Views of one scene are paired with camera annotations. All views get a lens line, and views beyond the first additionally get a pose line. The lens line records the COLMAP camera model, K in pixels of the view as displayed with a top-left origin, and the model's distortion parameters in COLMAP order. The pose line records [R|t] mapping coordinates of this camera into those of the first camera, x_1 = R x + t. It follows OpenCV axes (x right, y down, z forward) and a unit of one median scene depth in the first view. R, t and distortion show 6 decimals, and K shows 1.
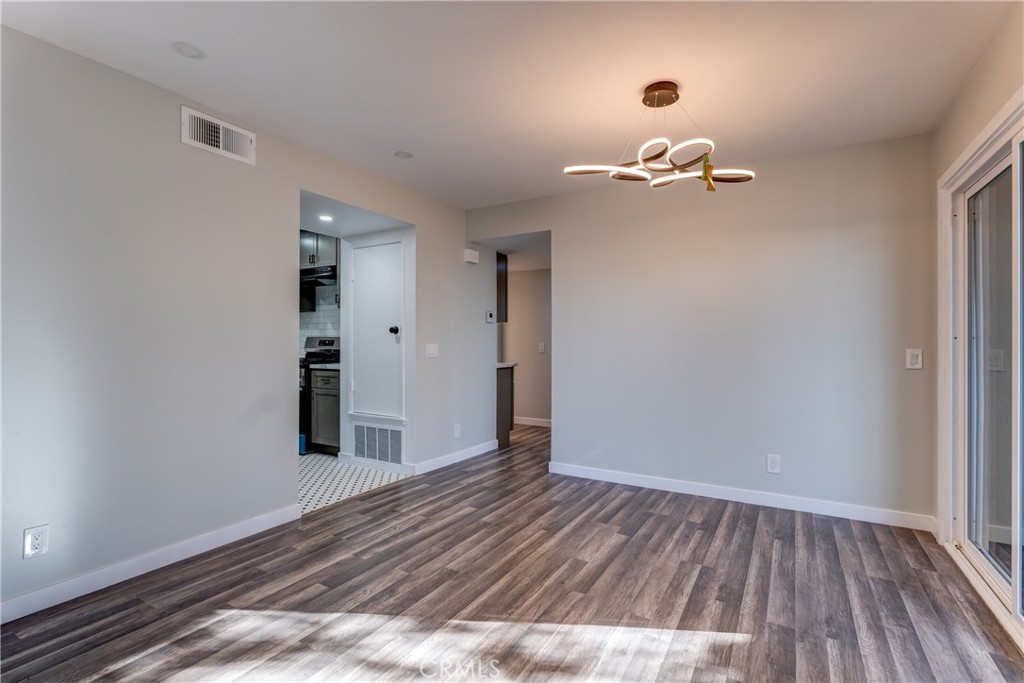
lens RADIAL K [[473.1, 0, 516.6], [0, 473.1, 341.6], [0, 0, 1]] dist [-0.001397, 0.000228]
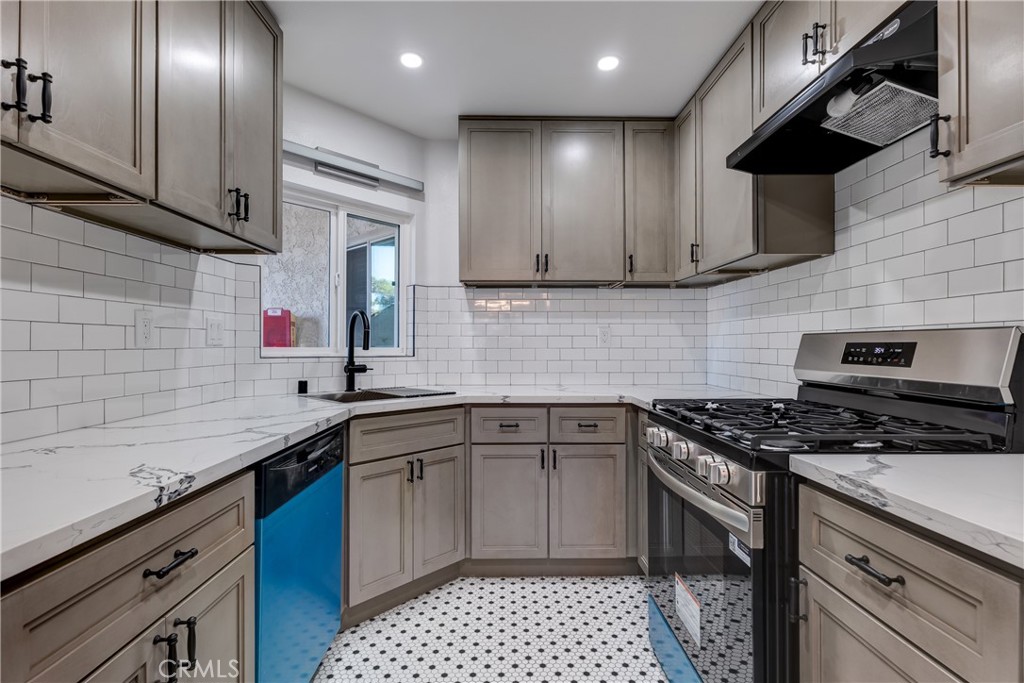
lens RADIAL K [[473.1, 0, 516.6], [0, 473.1, 341.6], [0, 0, 1]] dist [-0.001397, 0.000228]
pose [[0.520851, -0.005730, -0.853628, -0.278411], [-0.002459, 0.999963, -0.008213, -0.001234], [0.853644, 0.006377, 0.520818, 0.683771]]
